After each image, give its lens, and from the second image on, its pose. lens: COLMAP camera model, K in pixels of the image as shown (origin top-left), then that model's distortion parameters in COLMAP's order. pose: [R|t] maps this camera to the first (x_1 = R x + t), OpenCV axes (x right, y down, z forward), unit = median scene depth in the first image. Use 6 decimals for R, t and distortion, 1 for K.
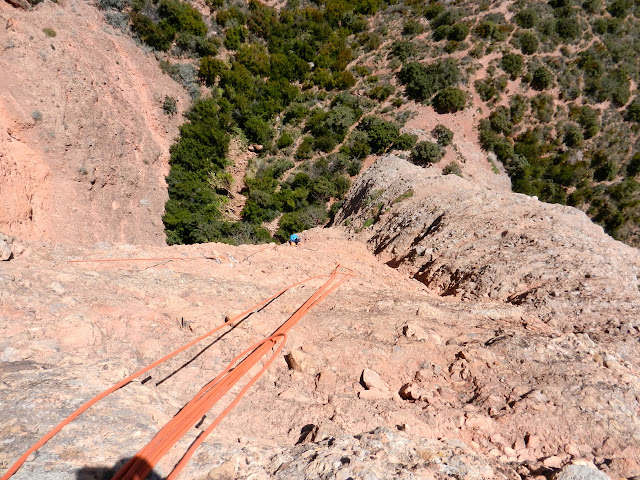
lens RADIAL K [[455.8, 0, 302.1], [0, 455.8, 239.6], [0, 0, 1]] dist [-0.000999, 0.001263]
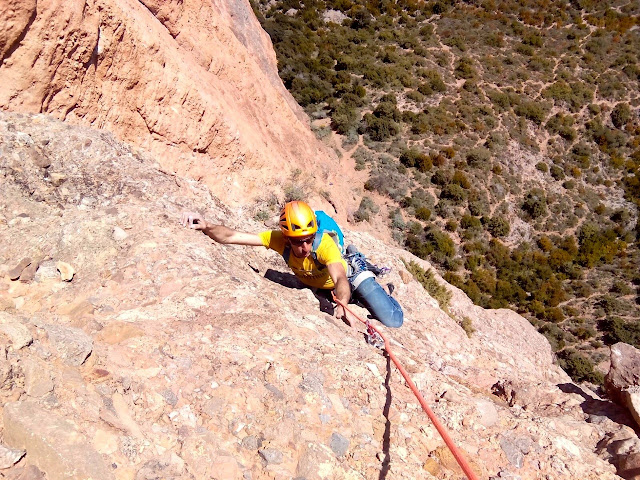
lens RADIAL K [[459.1, 0, 320.0], [0, 459.1, 240.0], [0, 0, 1]] dist [-0.137389, 0.068194]
pose [[0.891694, 0.210201, -0.400872, -0.034816], [-0.348027, 0.884653, -0.310269, 0.063452], [0.289413, 0.416179, 0.861995, -0.300117]]
